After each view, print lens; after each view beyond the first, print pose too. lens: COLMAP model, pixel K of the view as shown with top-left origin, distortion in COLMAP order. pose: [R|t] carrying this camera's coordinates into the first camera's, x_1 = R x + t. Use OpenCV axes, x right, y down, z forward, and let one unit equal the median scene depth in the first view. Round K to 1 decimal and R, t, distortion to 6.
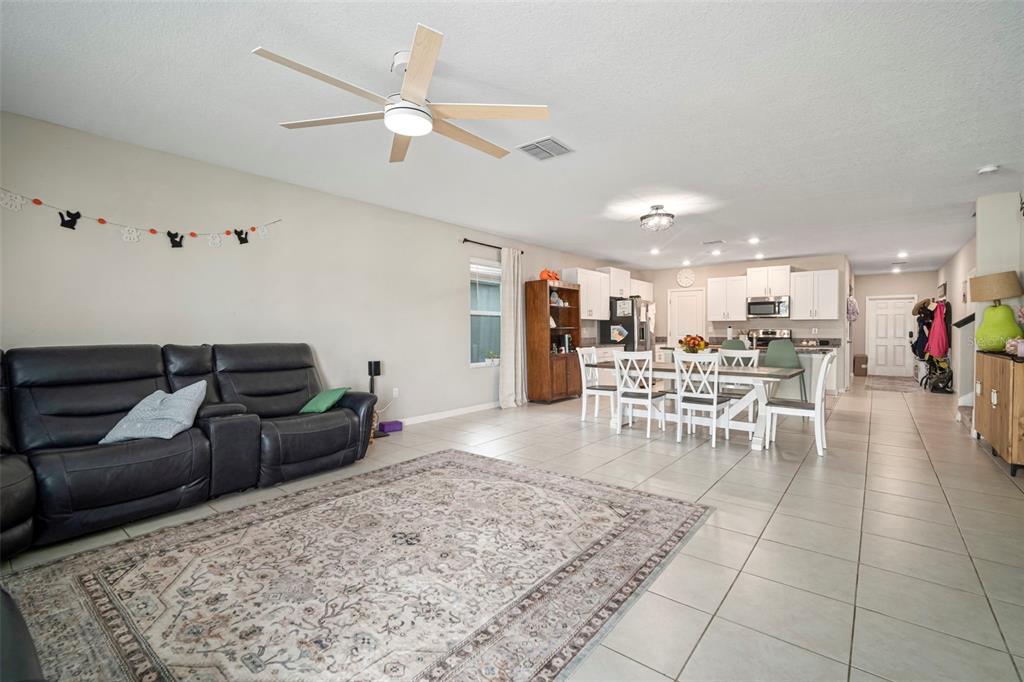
lens RADIAL K [[455.2, 0, 516.1], [0, 455.2, 338.3], [0, 0, 1]] dist [-0.012220, 0.000006]
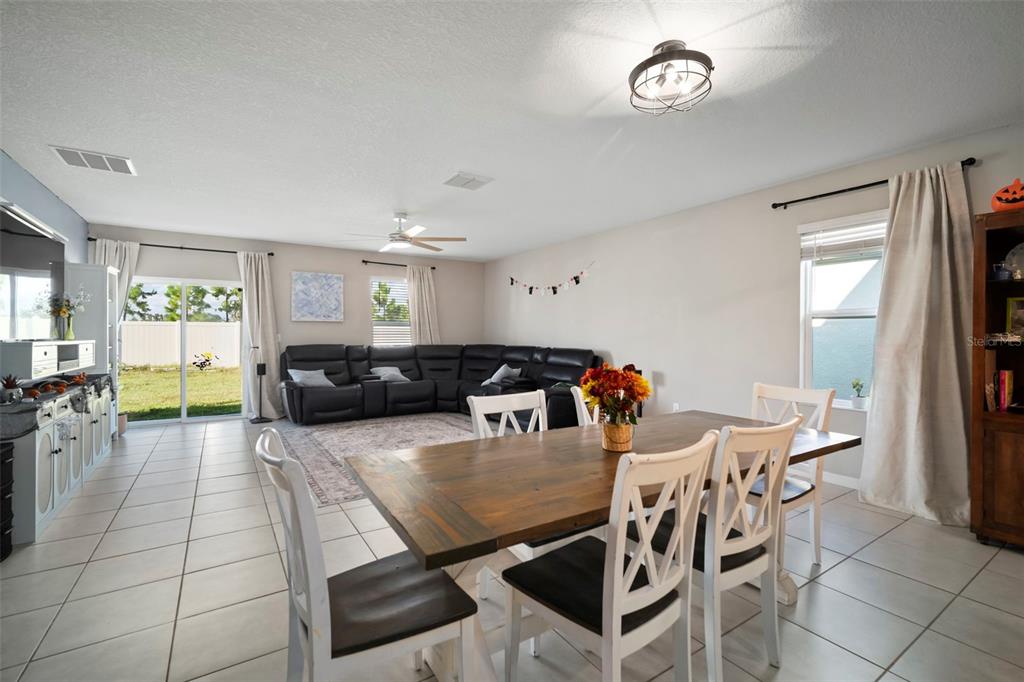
lens RADIAL K [[455.2, 0, 516.1], [0, 455.2, 338.3], [0, 0, 1]] dist [-0.012220, 0.000006]
pose [[-0.316179, 0.004123, -0.948690, 1.035806], [-0.018752, 0.999768, 0.010594, -0.037654], [0.948514, 0.021139, -0.316029, 1.412880]]
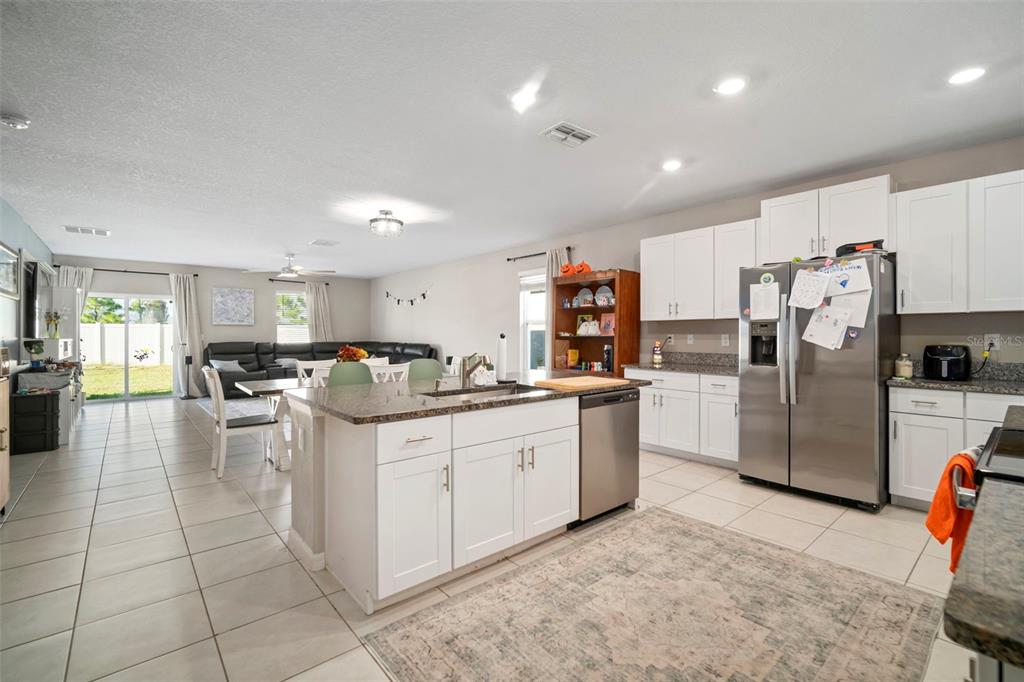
lens RADIAL K [[455.2, 0, 516.1], [0, 455.2, 338.3], [0, 0, 1]] dist [-0.012220, 0.000006]
pose [[-0.187377, 0.006256, -0.982268, 1.679998], [-0.014942, 0.999846, 0.009219, -0.043619], [0.982174, 0.016405, -0.187255, 2.044364]]
